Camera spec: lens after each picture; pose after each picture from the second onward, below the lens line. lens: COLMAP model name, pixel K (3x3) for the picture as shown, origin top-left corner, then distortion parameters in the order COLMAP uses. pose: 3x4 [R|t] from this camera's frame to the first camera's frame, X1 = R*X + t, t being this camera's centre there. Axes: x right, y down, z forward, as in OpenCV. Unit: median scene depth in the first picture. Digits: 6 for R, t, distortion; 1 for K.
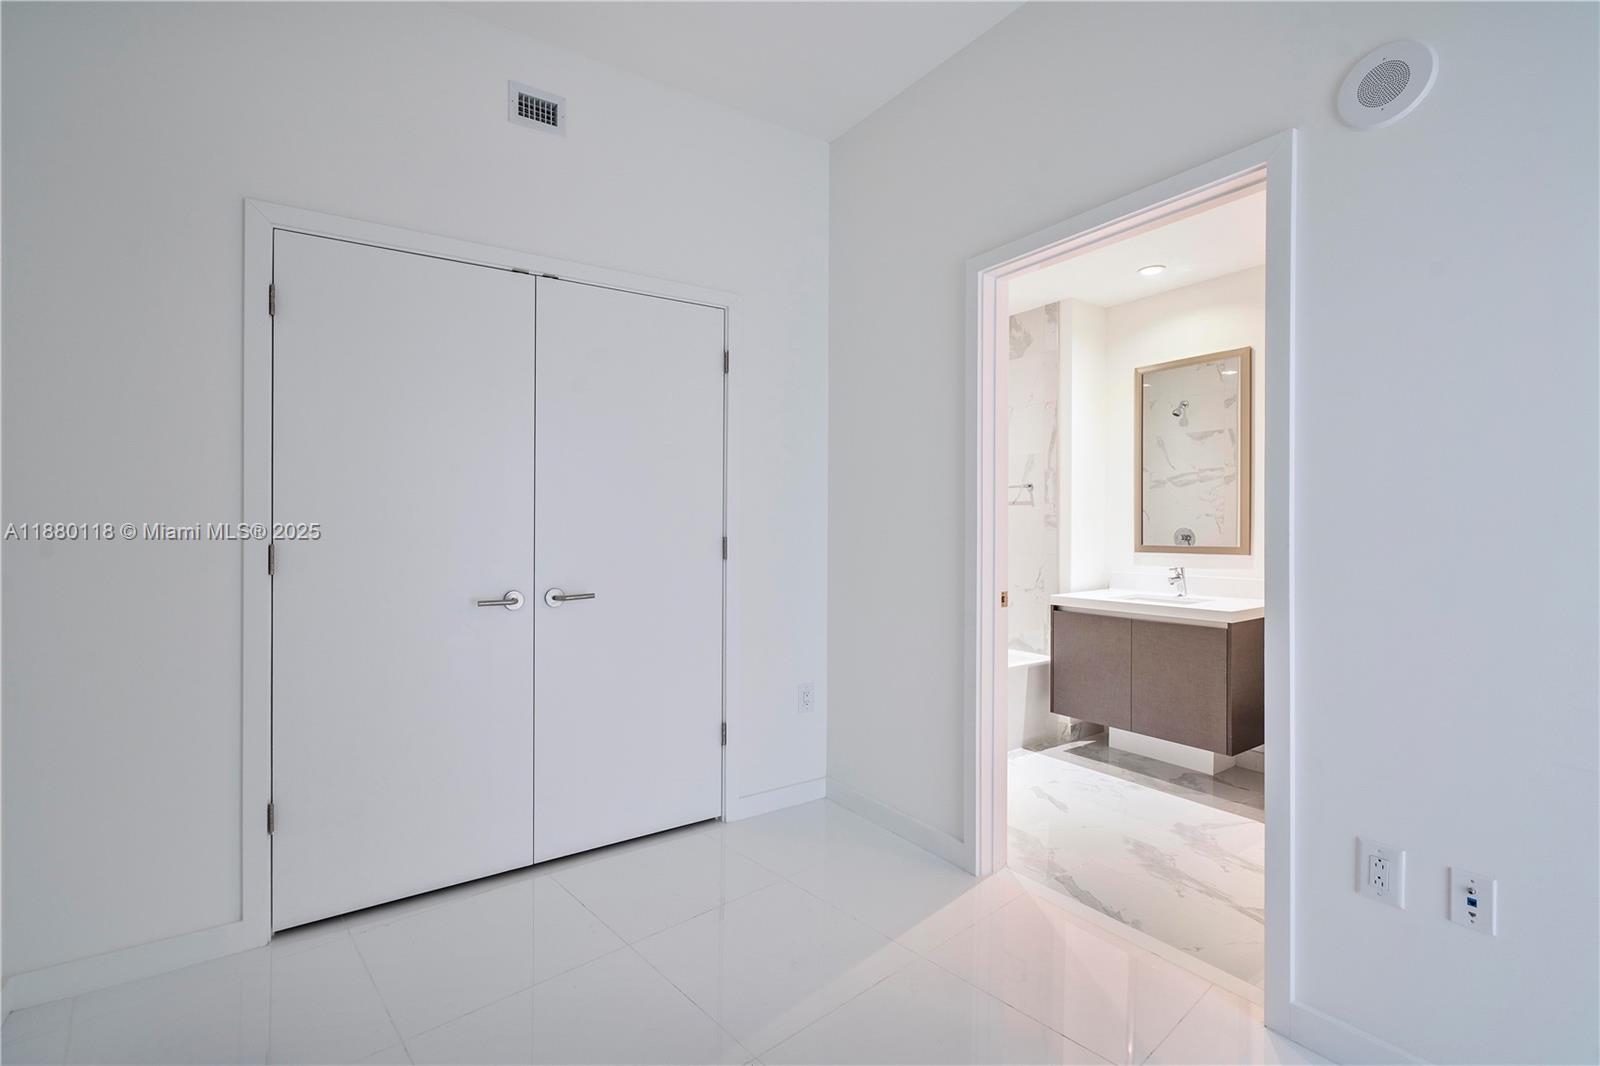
lens RADIAL K [[704.0, 0, 817.4], [0, 704.0, 534.1], [0, 0, 1]] dist [0.000432, 0.000624]
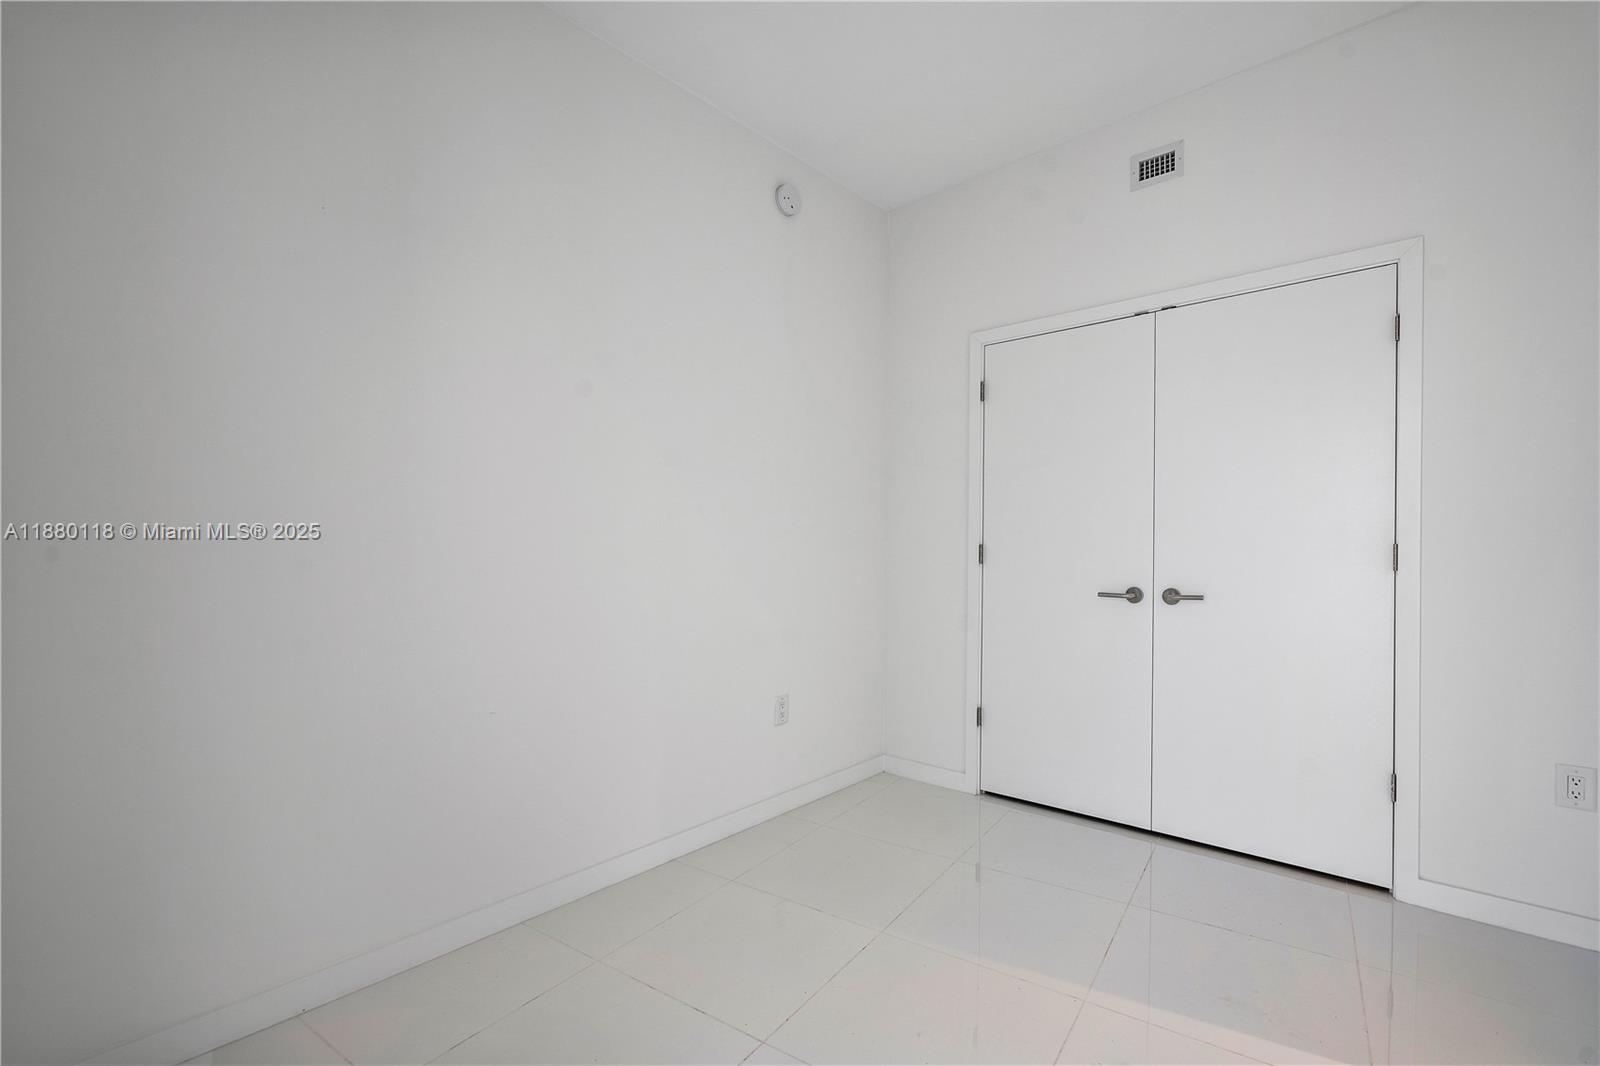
lens RADIAL K [[704.0, 0, 817.4], [0, 704.0, 534.1], [0, 0, 1]] dist [0.000432, 0.000624]
pose [[0.302010, 0.003358, -0.953299, 0.517376], [-0.008246, 0.999966, 0.000910, -0.004980], [0.953269, 0.007586, 0.302027, 0.138914]]
